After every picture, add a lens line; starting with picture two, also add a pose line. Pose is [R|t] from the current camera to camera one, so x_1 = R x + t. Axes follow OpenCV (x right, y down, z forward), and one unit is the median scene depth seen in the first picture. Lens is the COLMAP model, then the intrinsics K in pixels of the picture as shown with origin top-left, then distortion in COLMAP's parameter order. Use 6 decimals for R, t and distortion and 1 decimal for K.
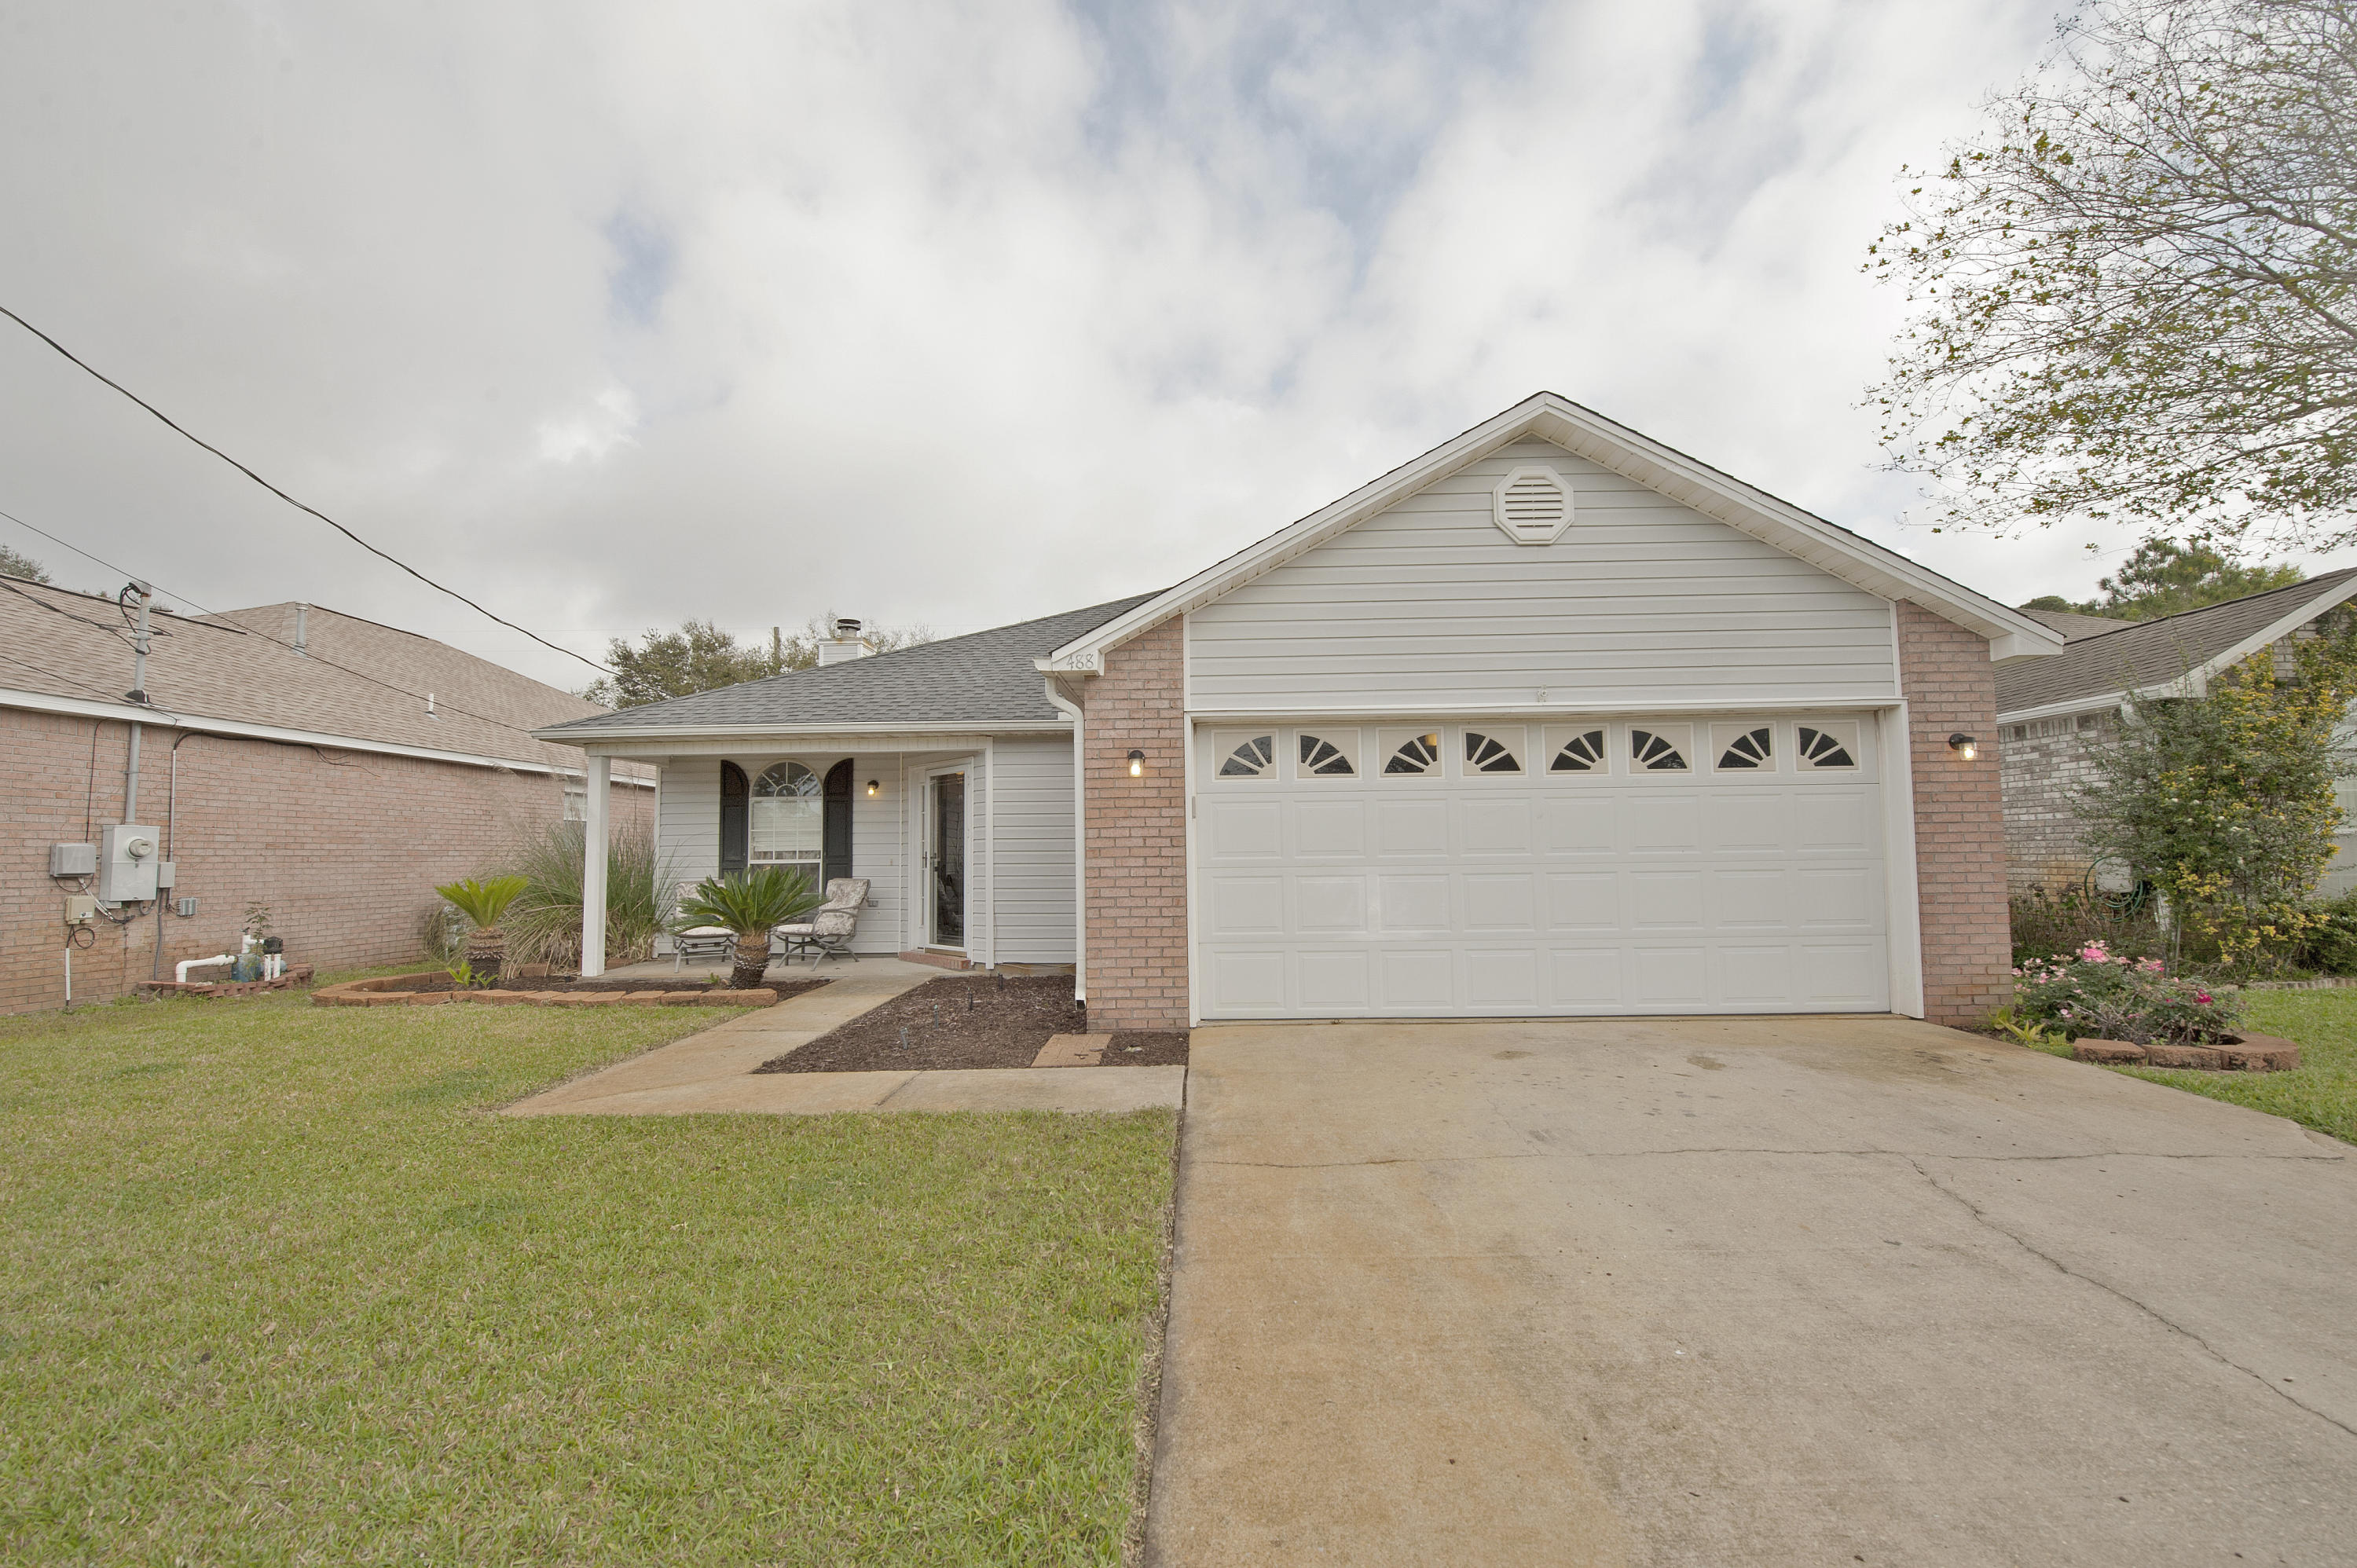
lens RADIAL K [[946.1, 0, 1185.4], [0, 946.1, 796.9], [0, 0, 1]] dist [-0.011925, -0.003154]
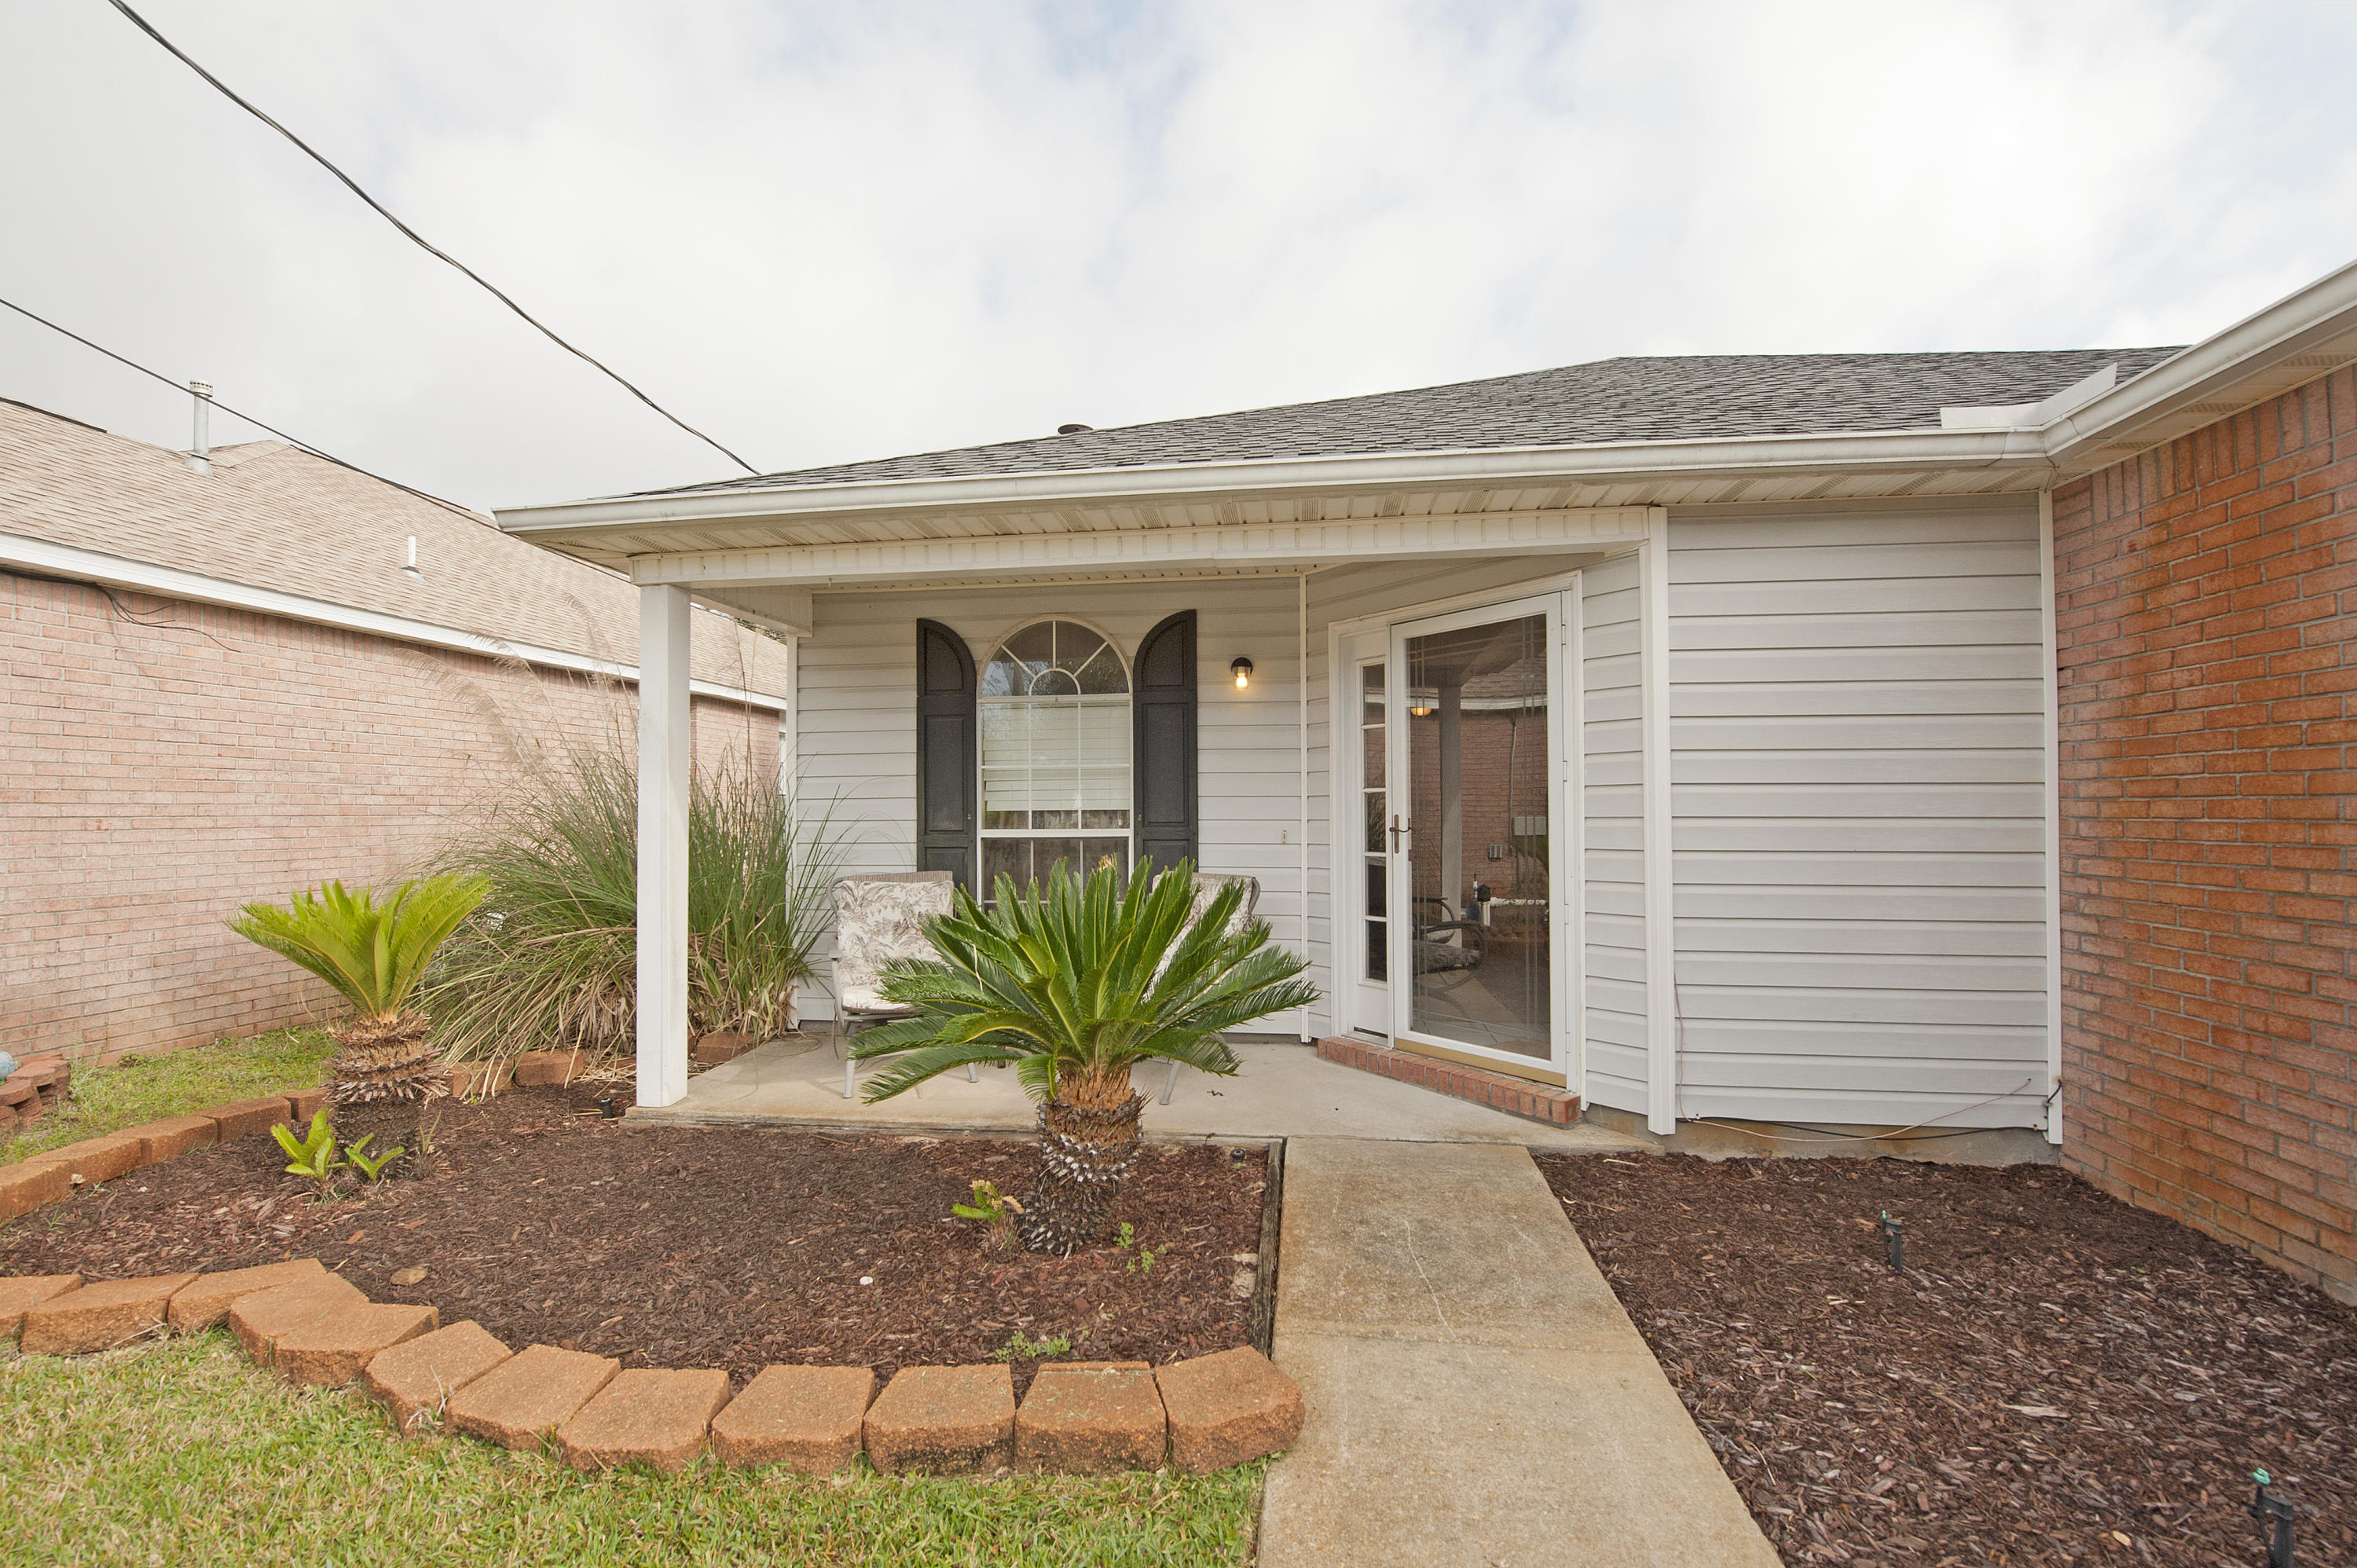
lens RADIAL K [[978.0, 0, 1182.5], [0, 978.0, 797.4], [0, 0, 1]] dist [-0.011197, -0.003622]
pose [[0.993824, 0.005118, -0.110852, -0.376625], [0.000238, 0.998835, 0.048257, 0.033497], [0.110970, -0.047985, 0.992665, 0.645132]]
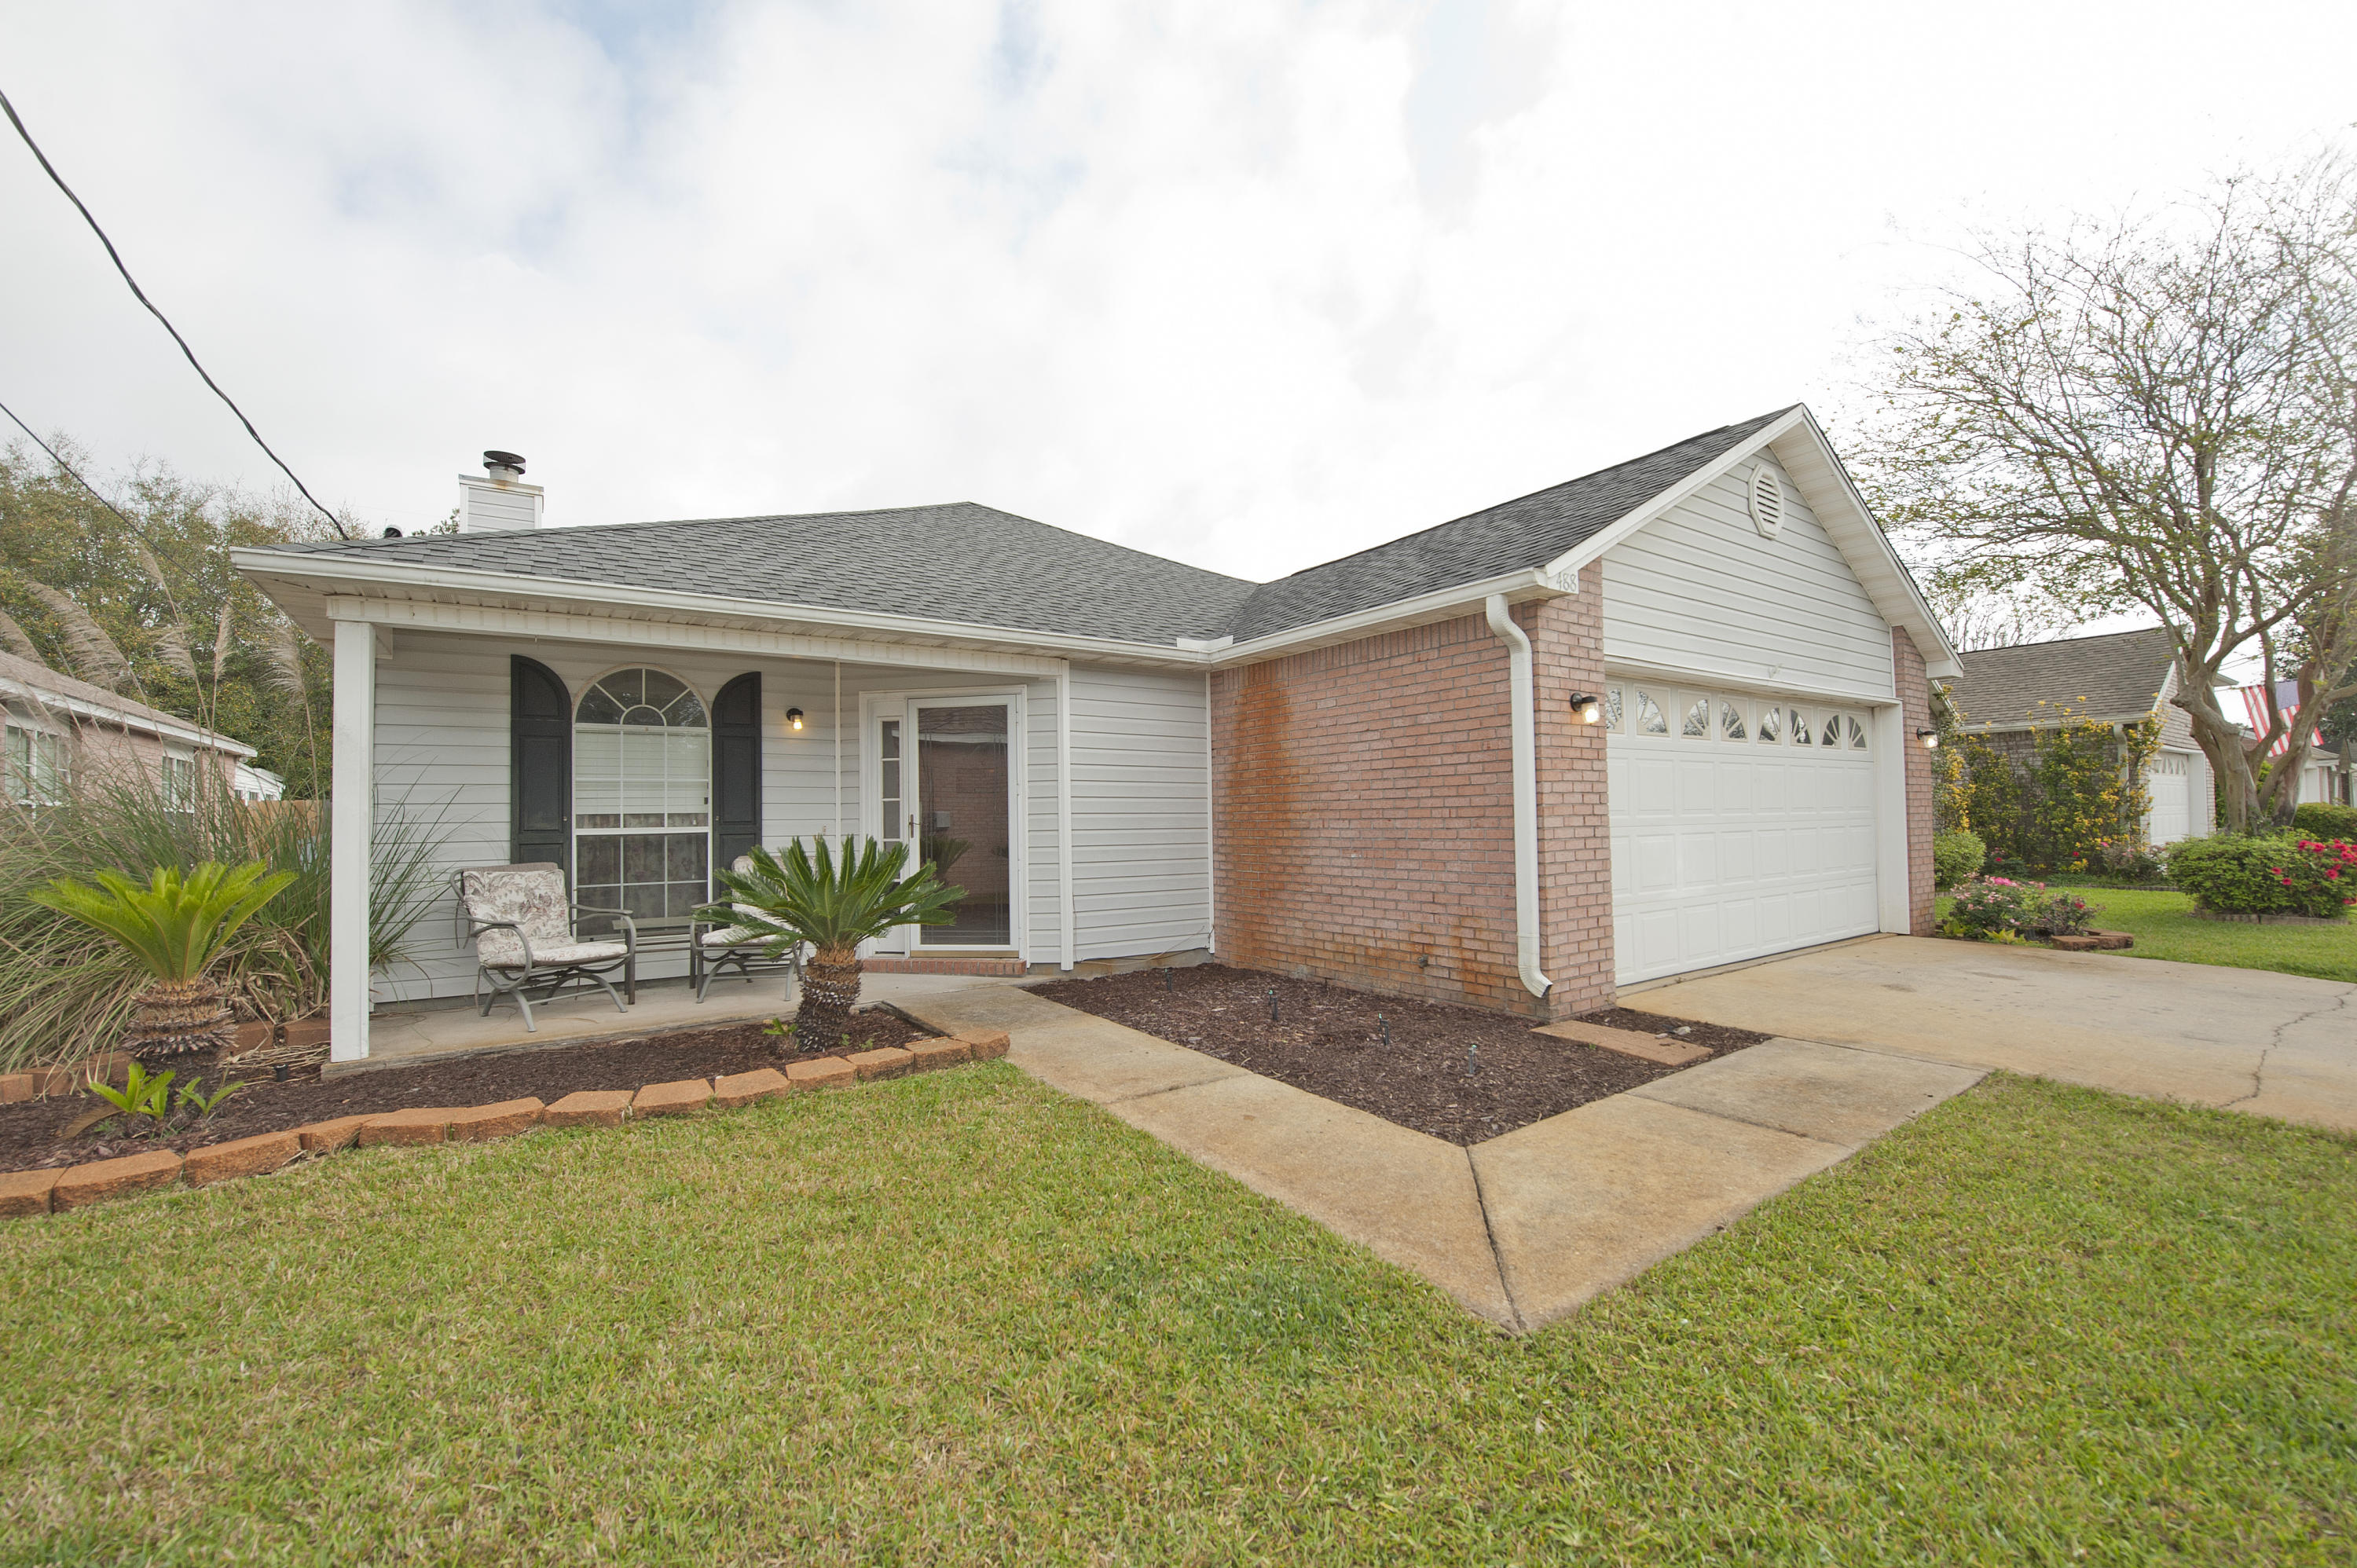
lens RADIAL K [[946.1, 0, 1185.4], [0, 946.1, 796.9], [0, 0, 1]] dist [-0.011925, -0.003154]
pose [[0.809092, 0.013964, 0.587516, -0.612508], [-0.030550, 0.999365, 0.018320, 0.030056], [-0.586888, -0.032771, 0.809005, 0.365651]]
